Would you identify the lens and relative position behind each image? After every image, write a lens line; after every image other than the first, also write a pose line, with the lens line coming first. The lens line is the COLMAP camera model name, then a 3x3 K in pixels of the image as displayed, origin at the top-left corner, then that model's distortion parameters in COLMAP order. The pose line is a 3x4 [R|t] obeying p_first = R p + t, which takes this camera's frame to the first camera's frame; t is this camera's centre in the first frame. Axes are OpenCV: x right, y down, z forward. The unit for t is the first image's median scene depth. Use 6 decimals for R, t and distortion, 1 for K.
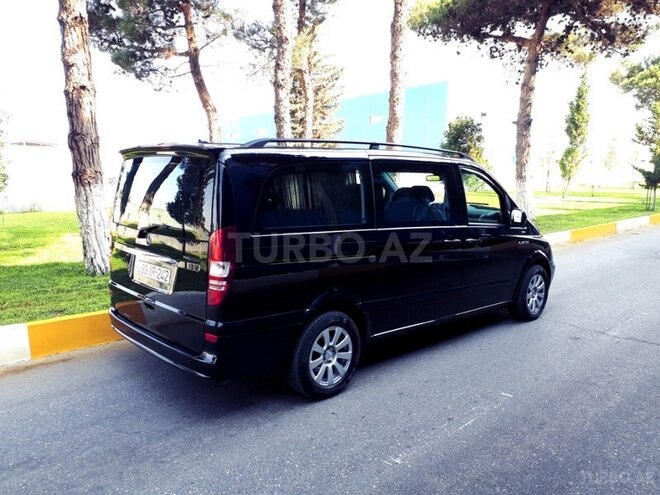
lens RADIAL K [[515.4, 0, 330.0], [0, 515.4, 247.5], [0, 0, 1]] dist [-0.005584, -0.002199]
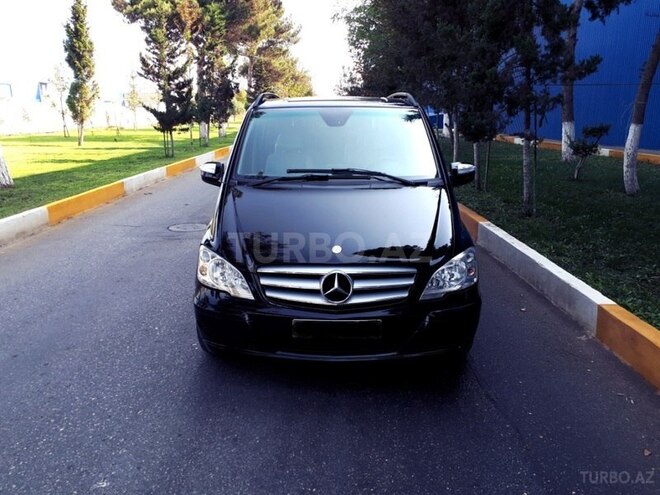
lens RADIAL K [[515.4, 0, 330.0], [0, 515.4, 247.5], [0, 0, 1]] dist [-0.005584, -0.002199]
pose [[0.675785, -0.184869, 0.713539, 0.107516], [0.105399, 0.982326, 0.154686, -0.019734], [-0.729524, -0.029328, 0.683326, 0.136828]]
